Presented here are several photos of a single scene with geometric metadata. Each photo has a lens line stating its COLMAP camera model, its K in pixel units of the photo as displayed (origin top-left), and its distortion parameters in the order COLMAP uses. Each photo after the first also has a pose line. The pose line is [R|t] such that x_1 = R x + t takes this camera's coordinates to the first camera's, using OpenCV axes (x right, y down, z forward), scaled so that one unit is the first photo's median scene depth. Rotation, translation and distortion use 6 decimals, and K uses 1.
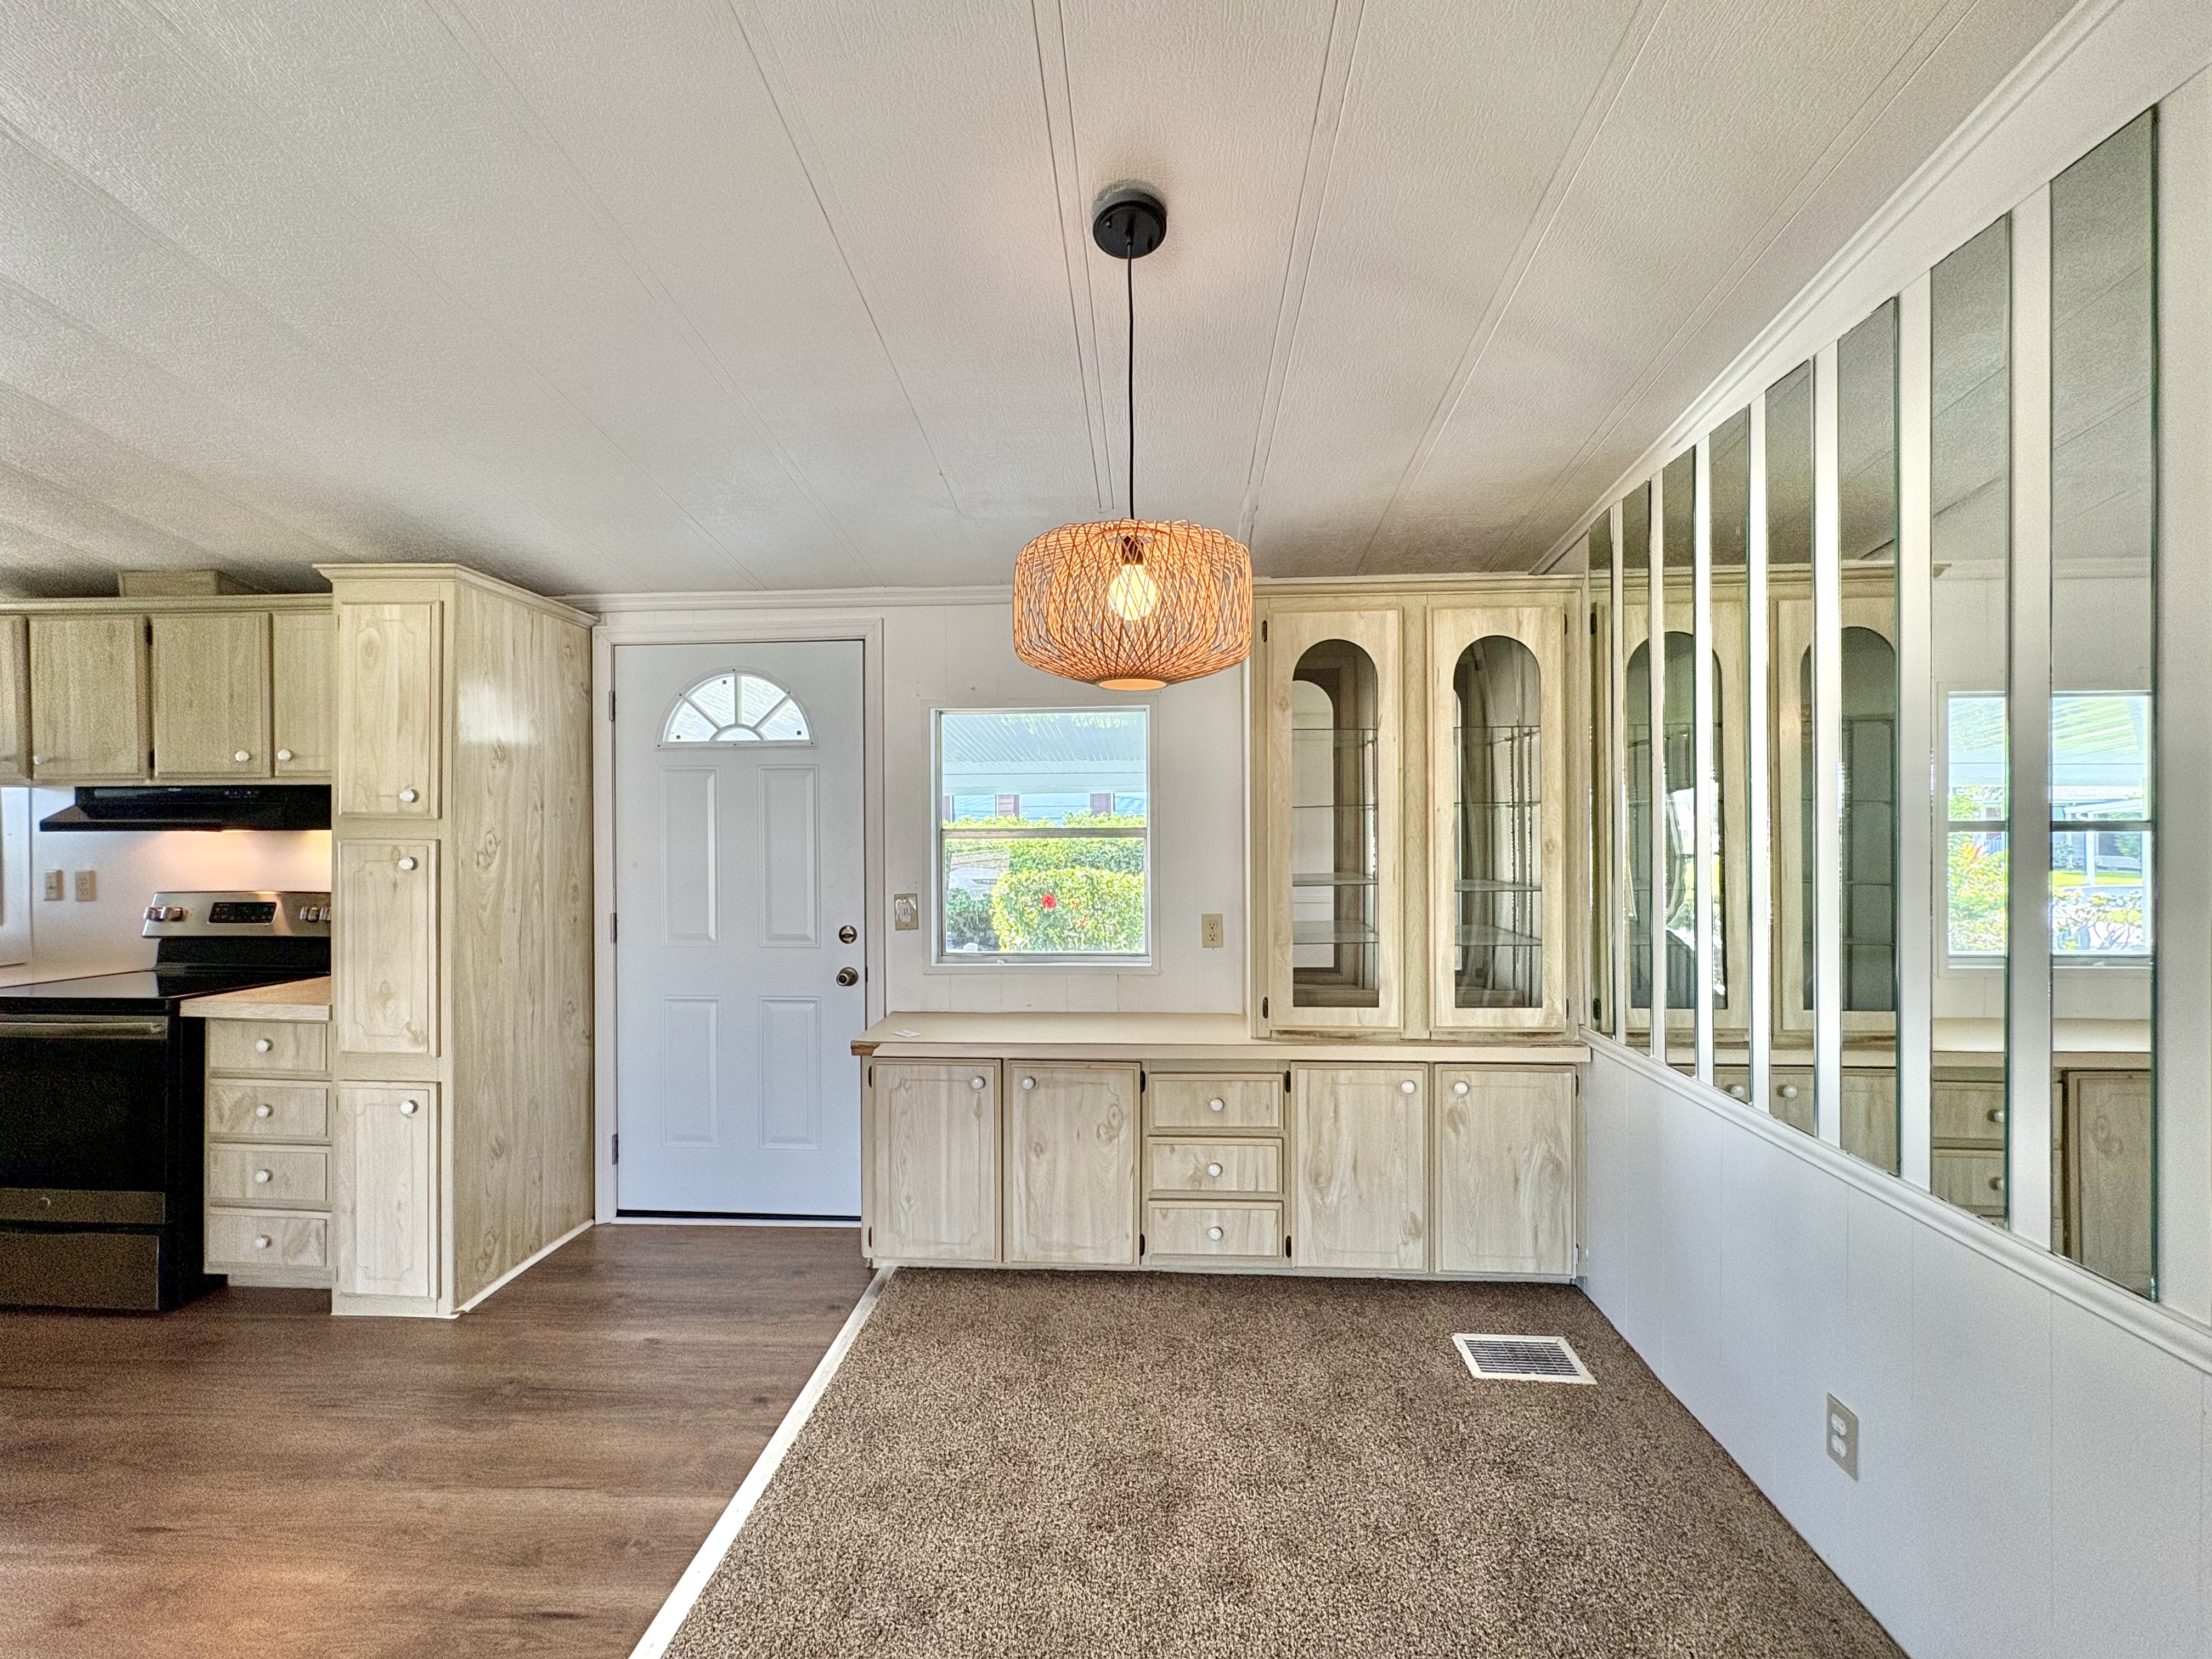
lens RADIAL K [[889.6, 0, 1114.6], [0, 889.6, 828.9], [0, 0, 1]] dist [0.003854, 0.000433]
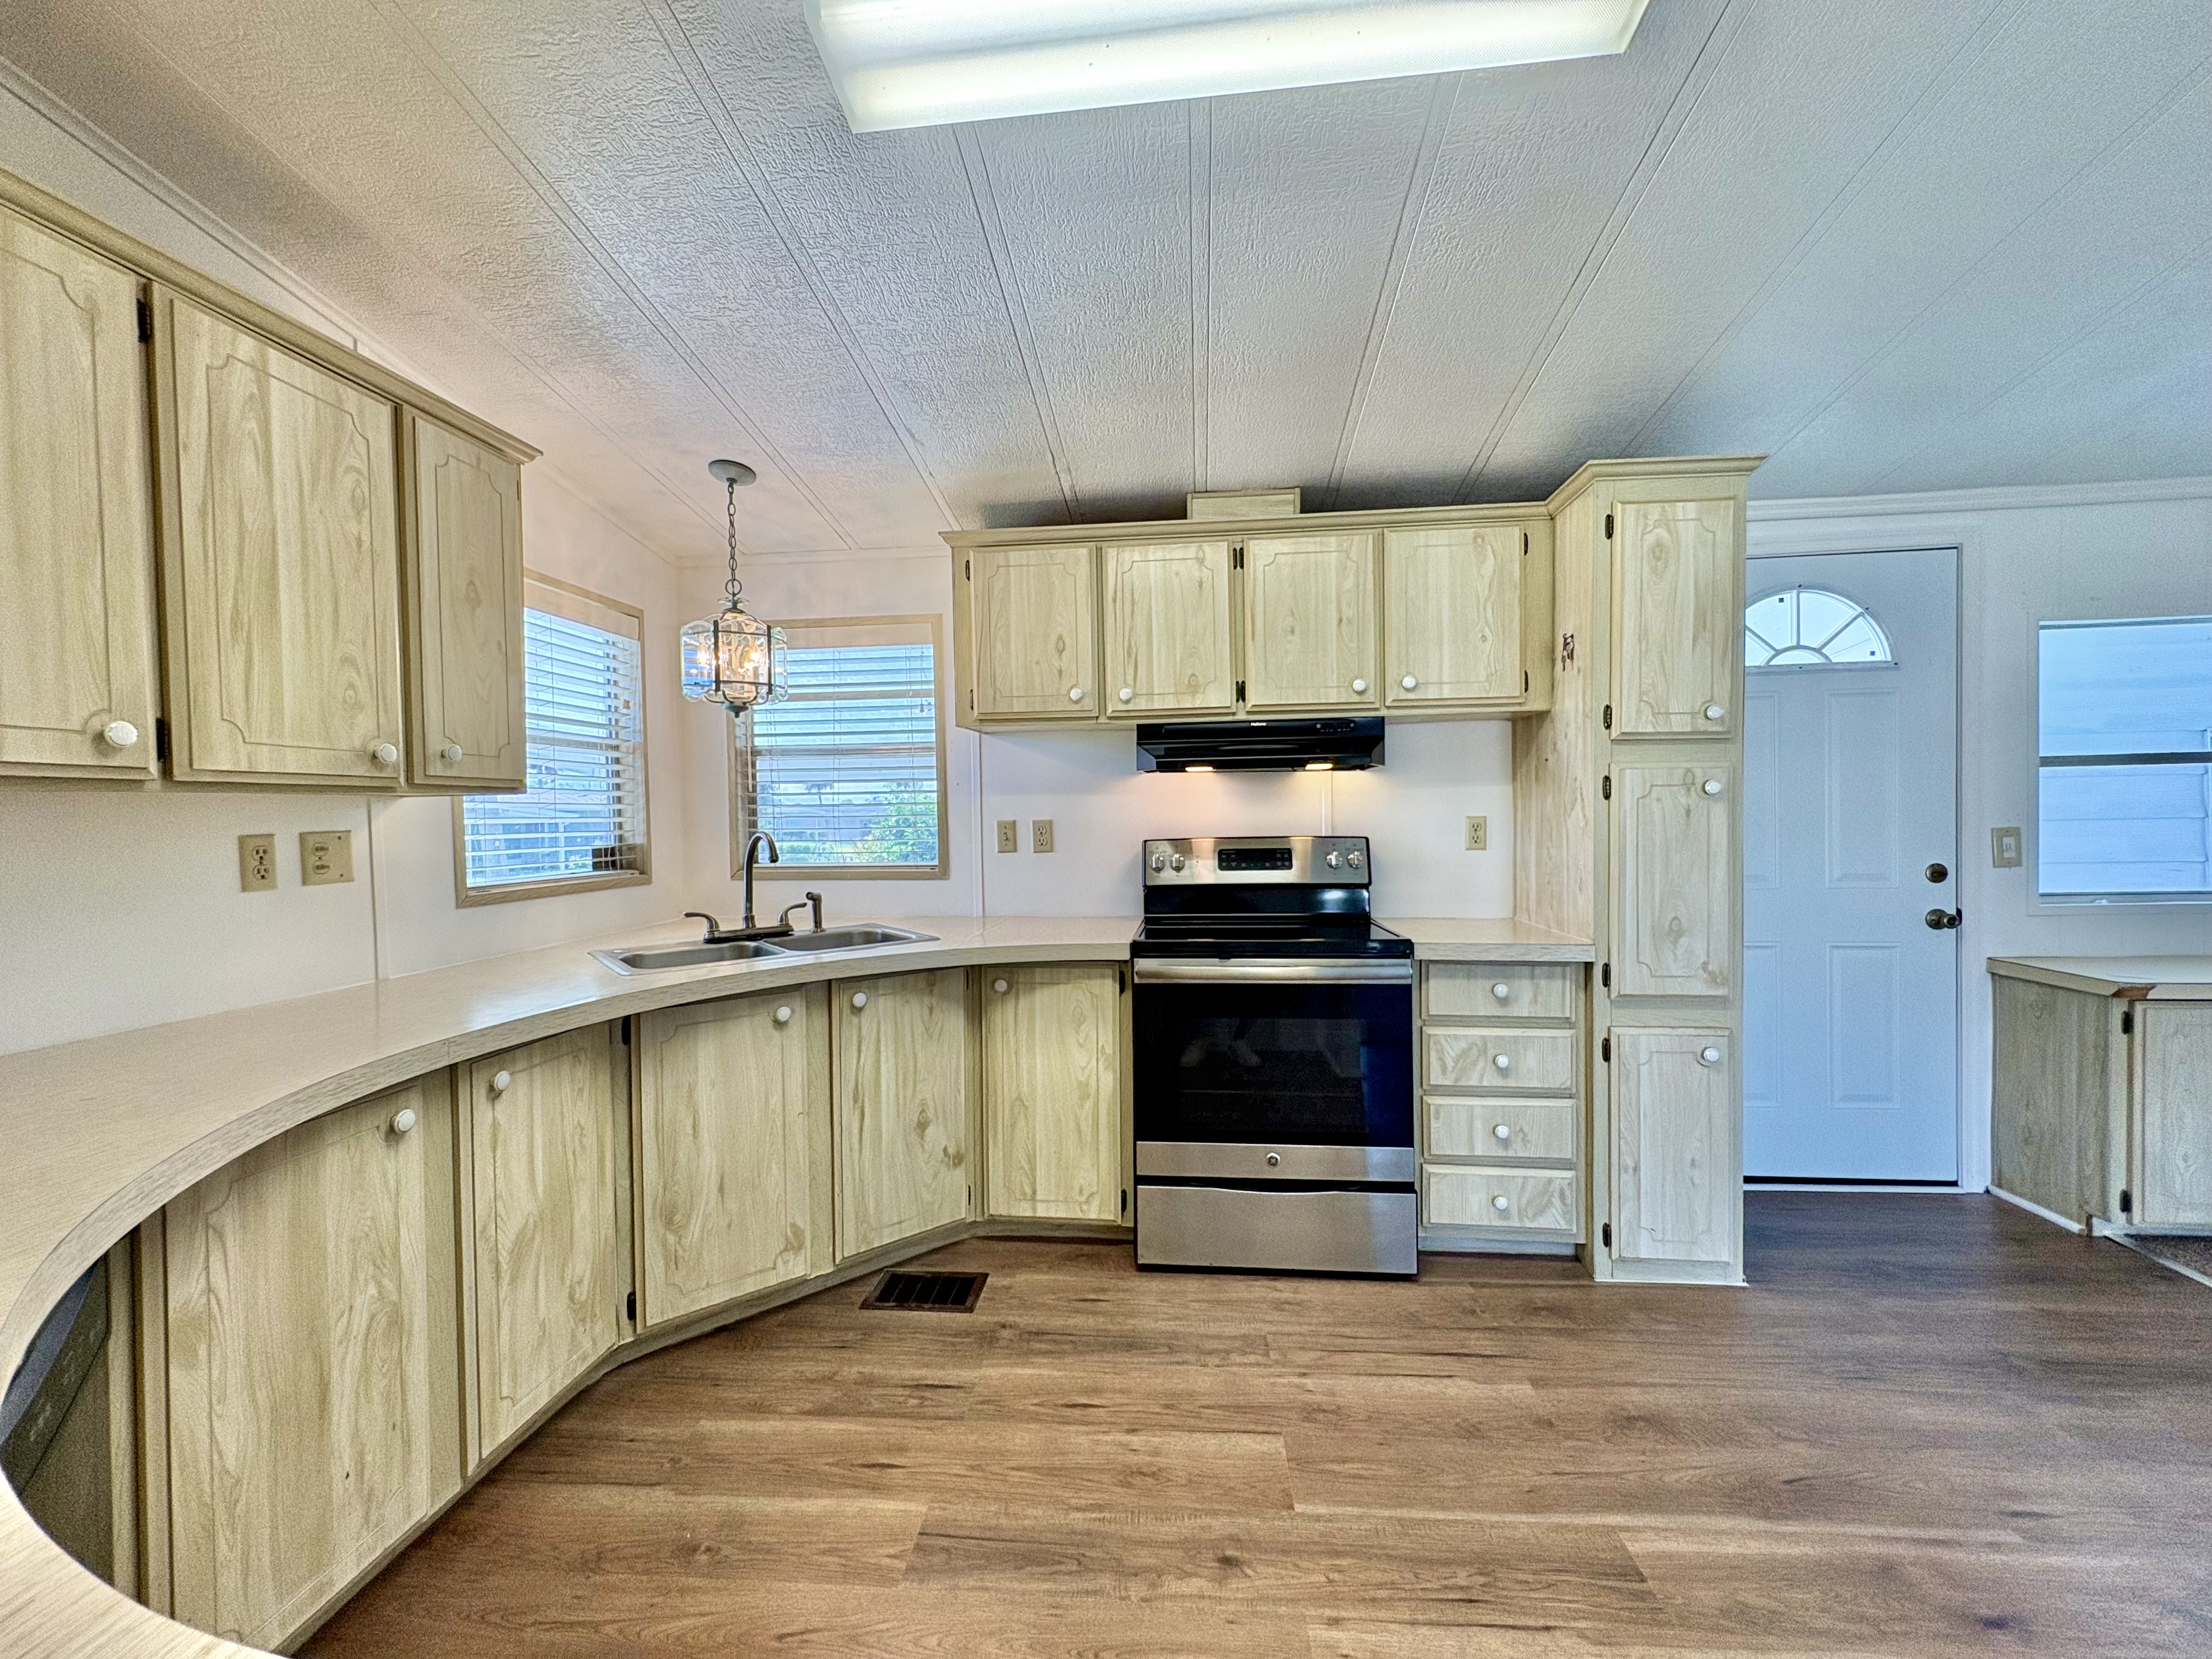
lens RADIAL K [[889.6, 0, 1094.0], [0, 889.6, 827.9], [0, 0, 1]] dist [0.003854, 0.000433]
pose [[0.999392, -0.014114, -0.031883, -1.217935], [0.014422, 0.999852, 0.009427, 0.055029], [0.031745, -0.009881, 0.999447, 0.063700]]
